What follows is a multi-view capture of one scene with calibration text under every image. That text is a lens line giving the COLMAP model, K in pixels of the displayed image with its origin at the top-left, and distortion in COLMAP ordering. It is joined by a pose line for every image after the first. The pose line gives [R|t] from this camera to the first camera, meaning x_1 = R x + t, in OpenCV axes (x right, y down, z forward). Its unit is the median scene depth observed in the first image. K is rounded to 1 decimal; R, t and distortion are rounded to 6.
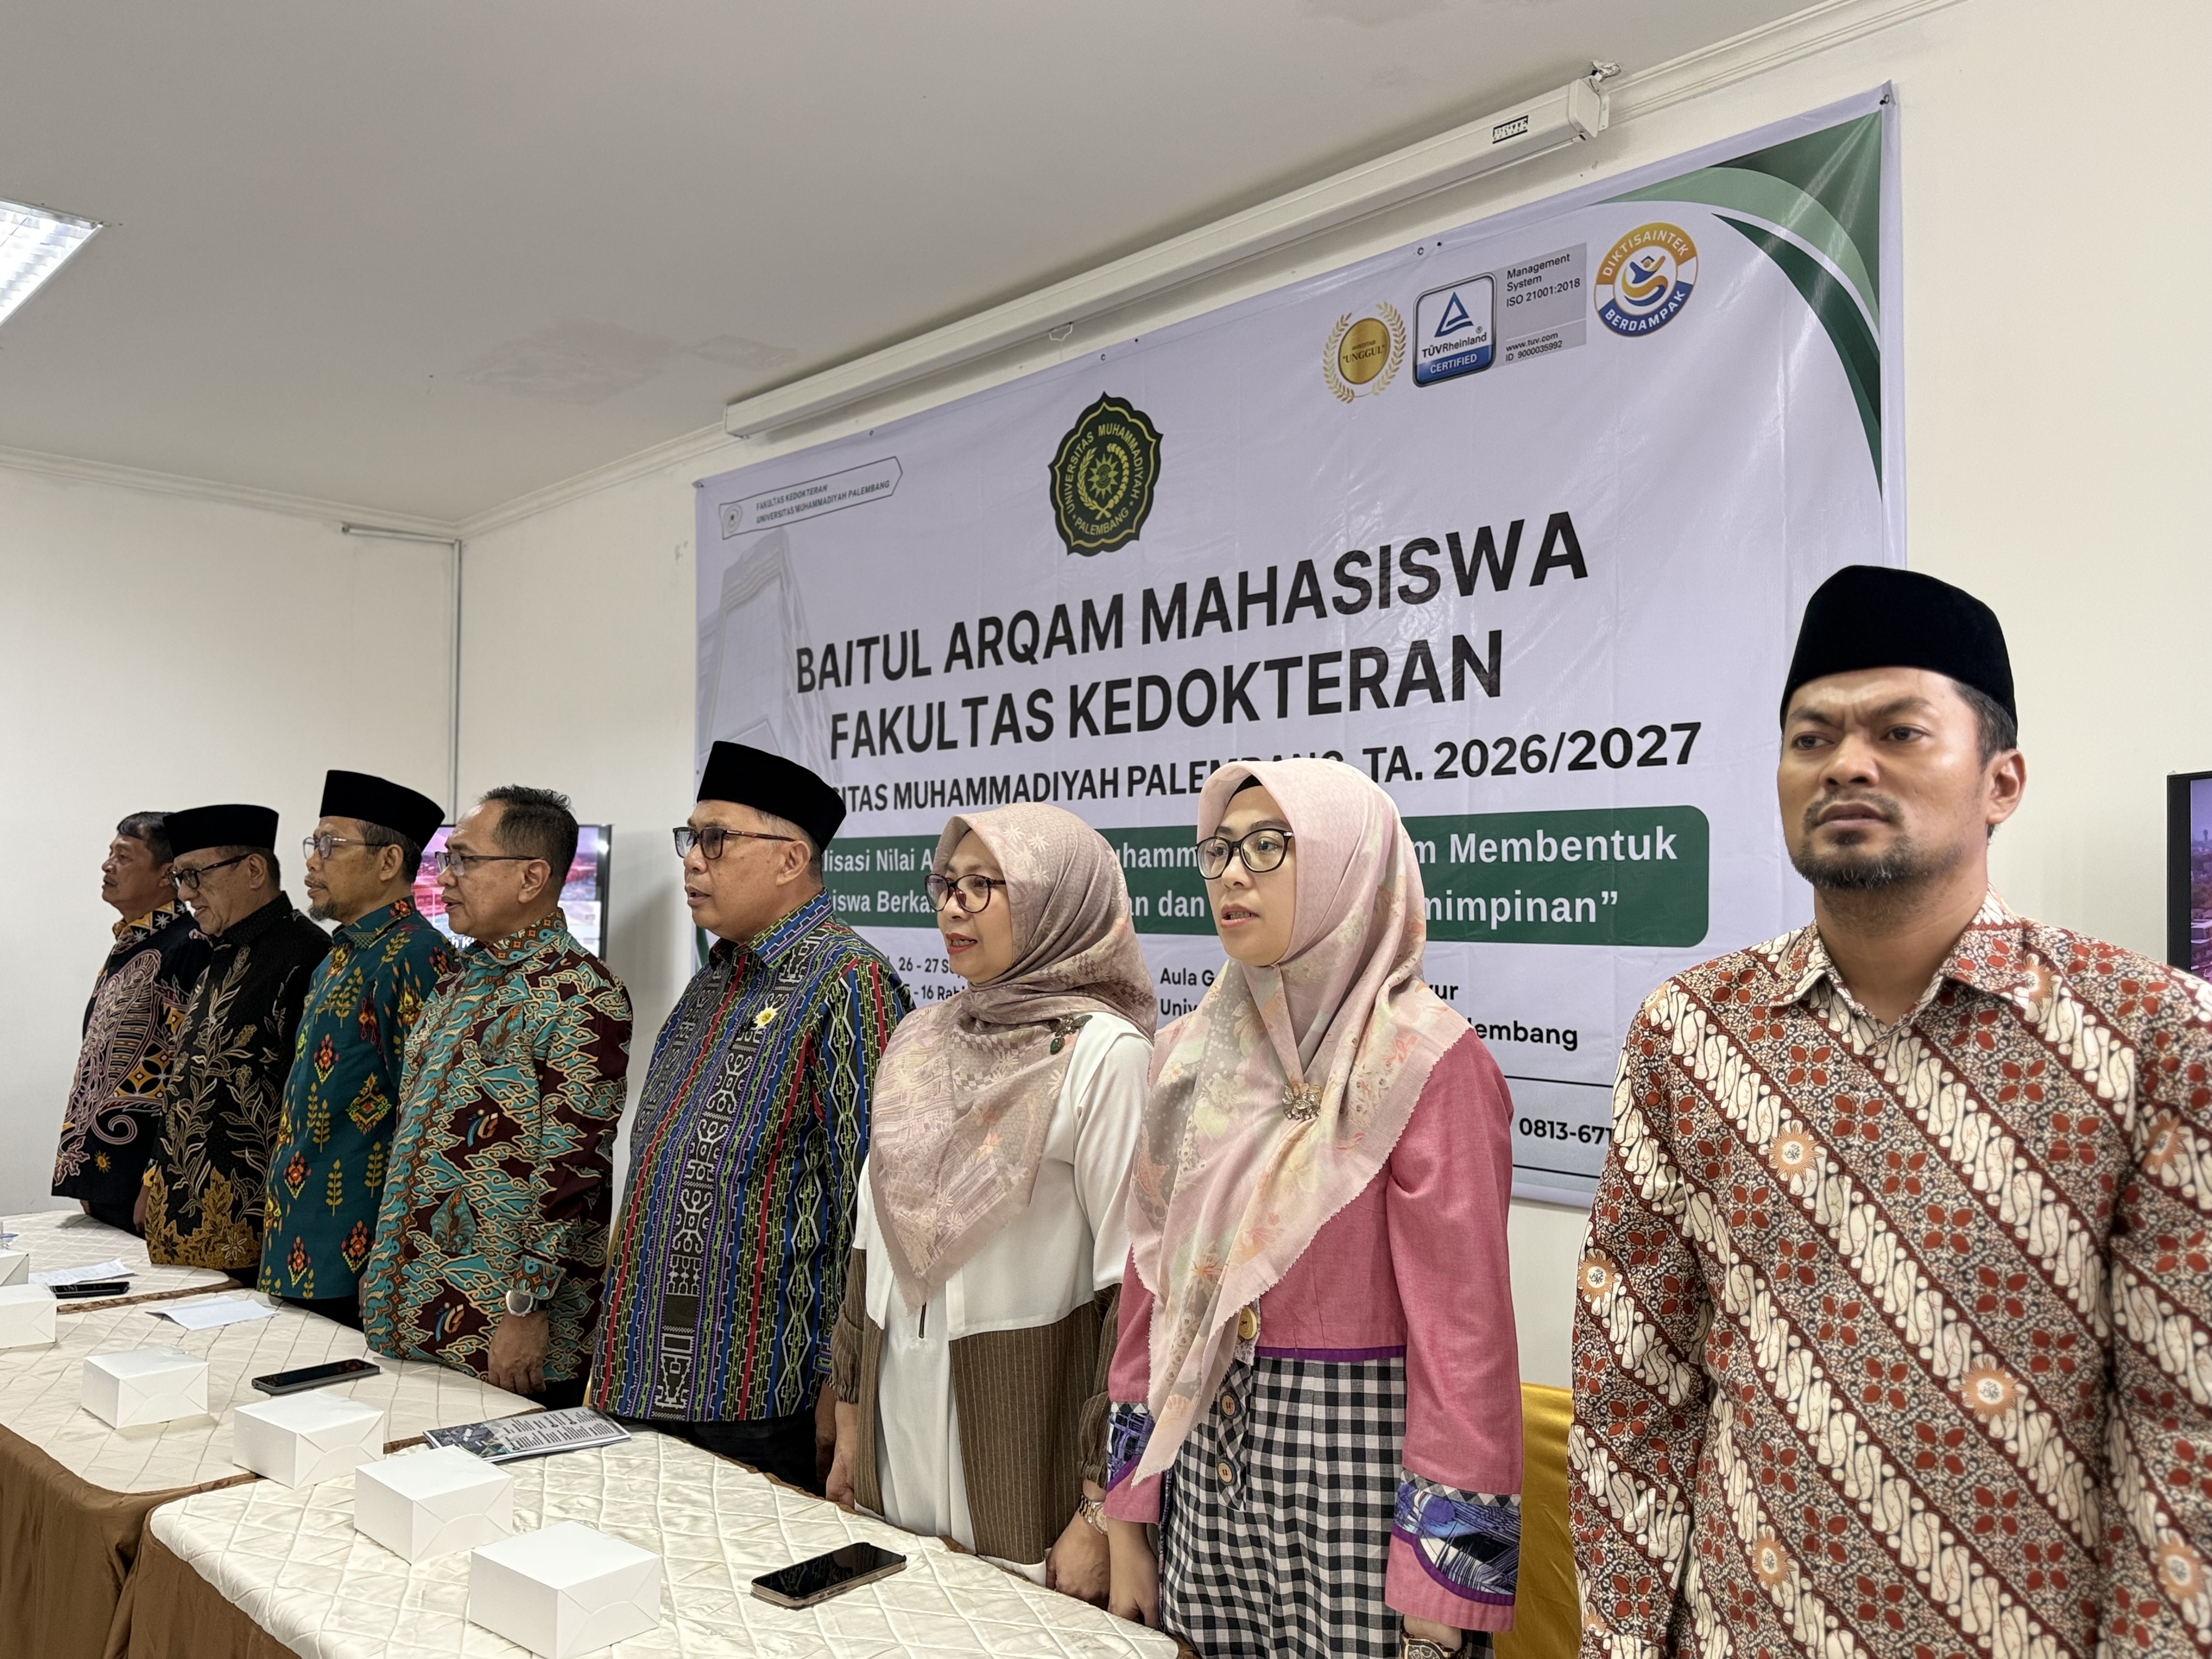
lens RADIAL K [[1669.4, 0, 1105.5], [0, 1669.4, 834.8], [0, 0, 1]] dist [0.007427, -0.036192]
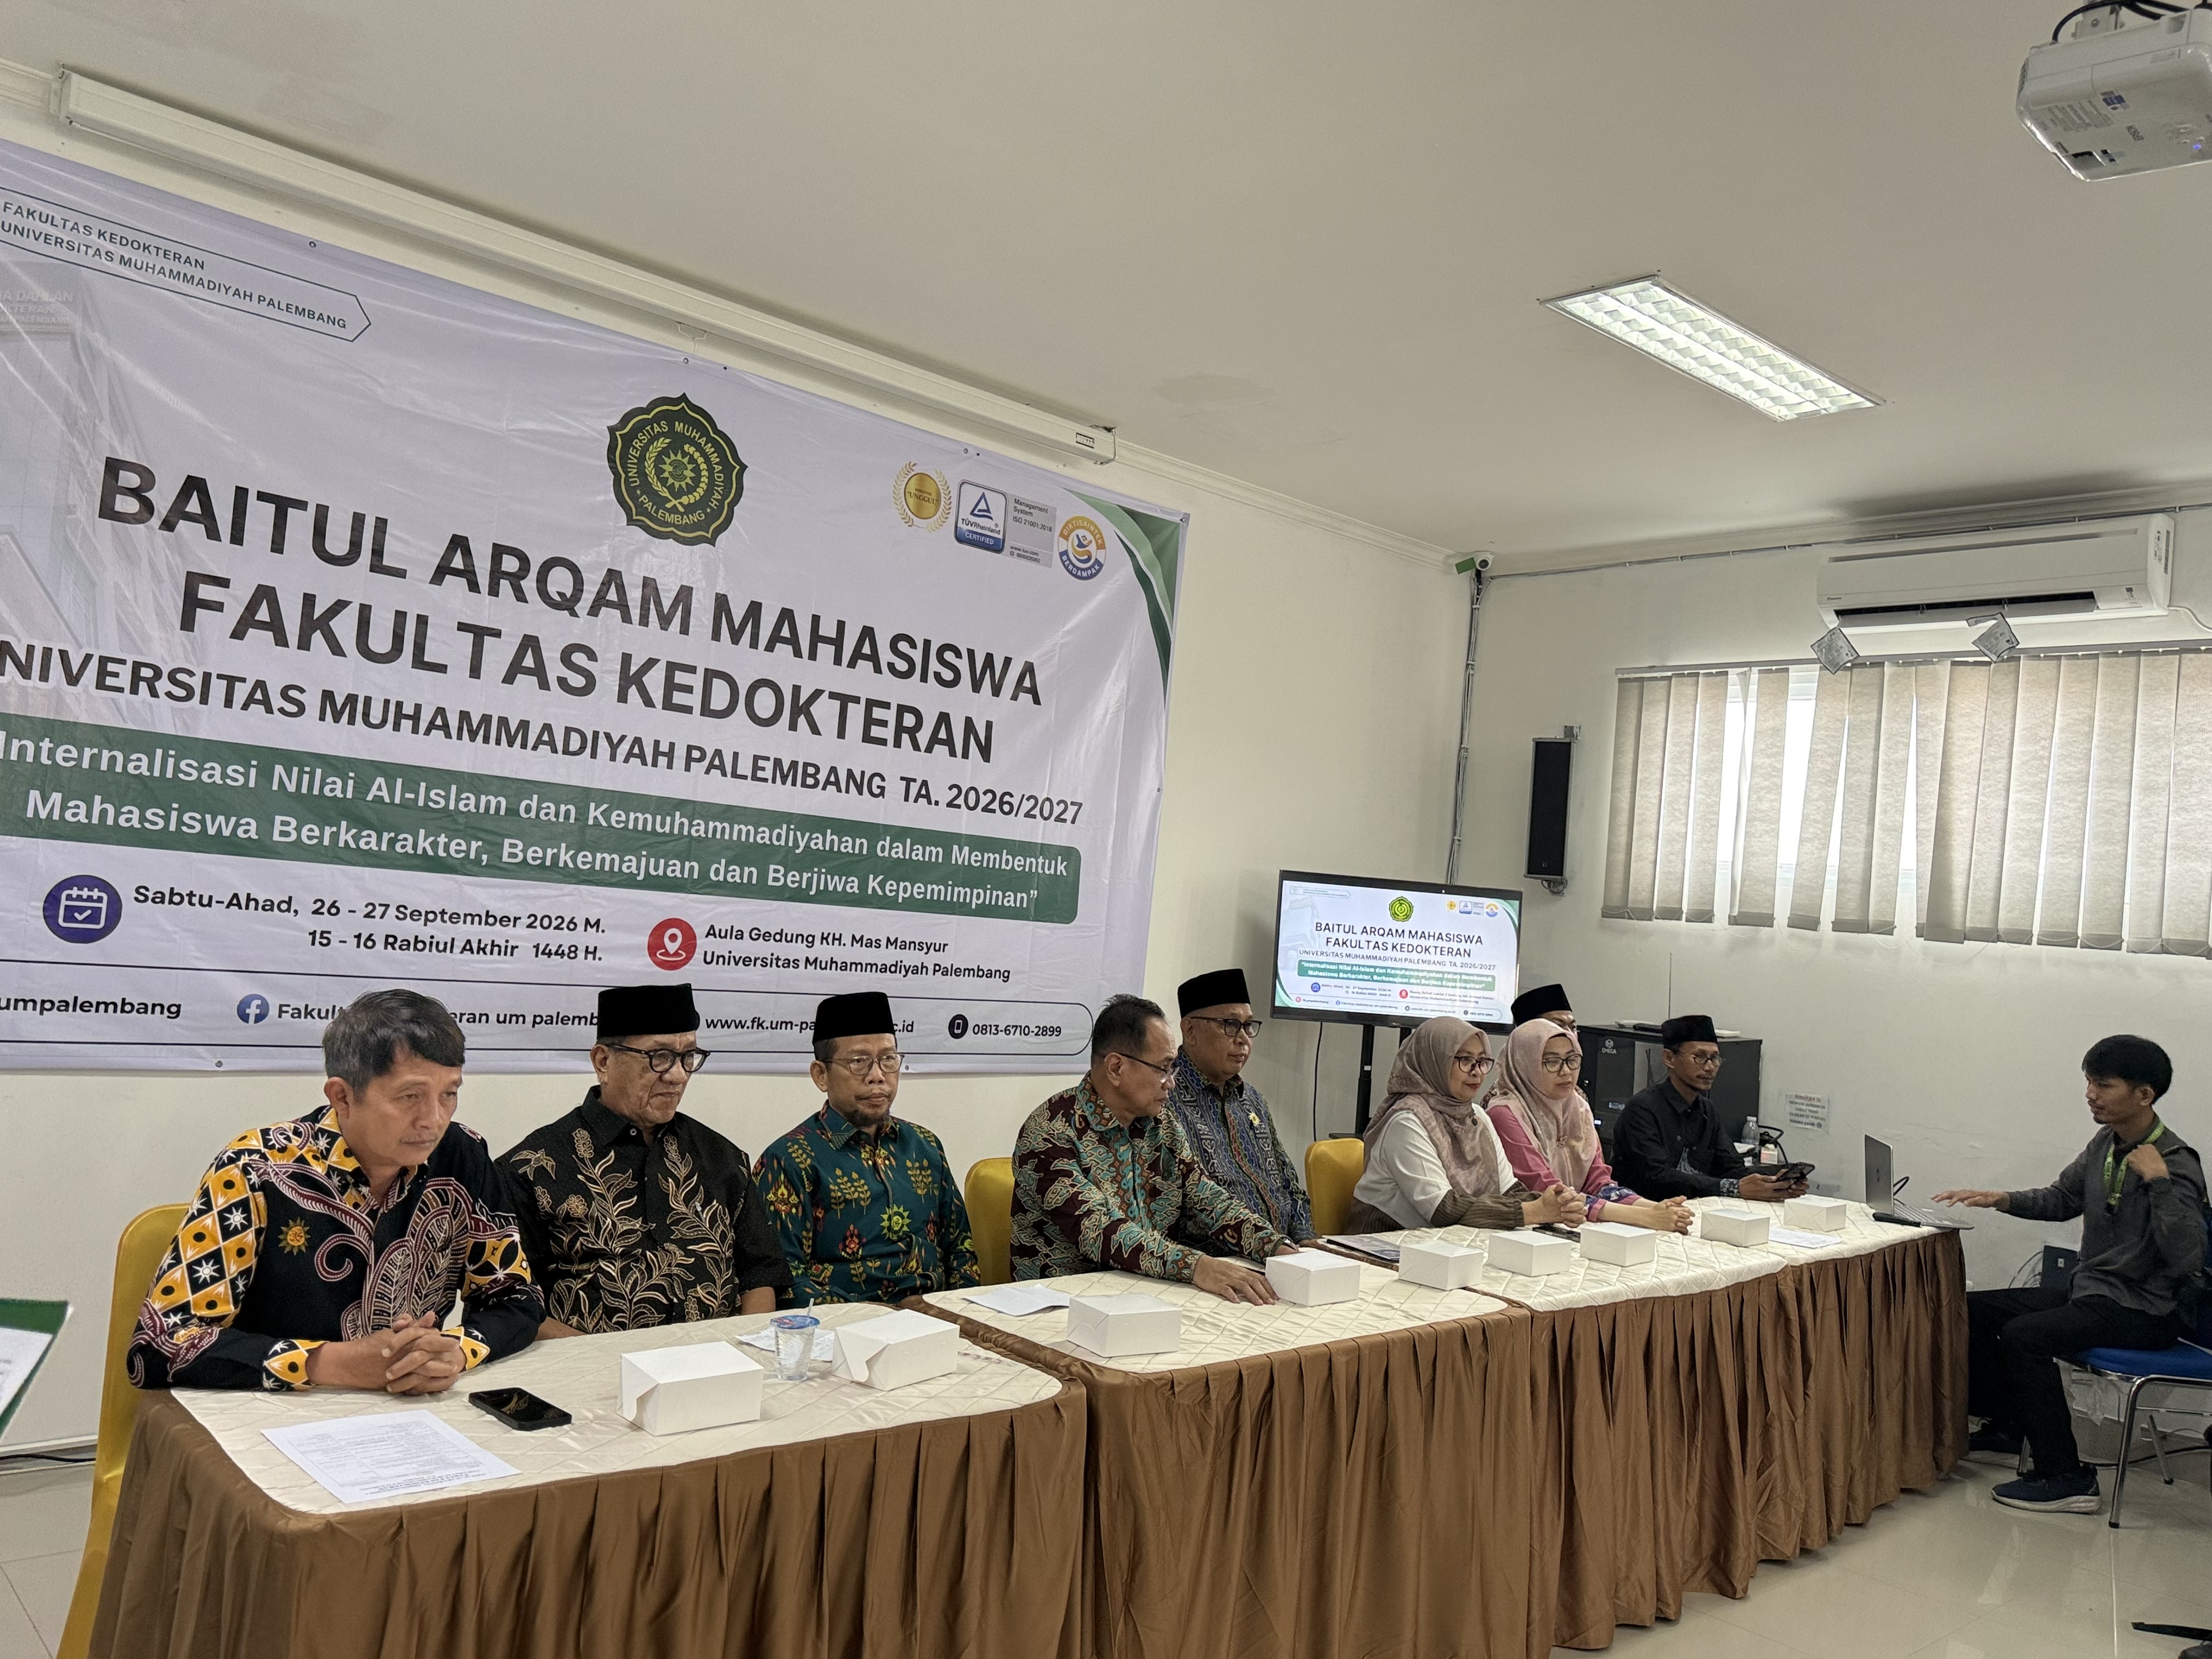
lens RADIAL K [[1669.4, 0, 1107.7], [0, 1669.4, 841.0], [0, 0, 1]] dist [0.007427, -0.036192]
pose [[0.014179, 0.040345, 0.999085, -1.165725], [-0.125254, 0.991387, -0.038256, 0.032732], [-0.992023, -0.124597, 0.019110, 0.731772]]
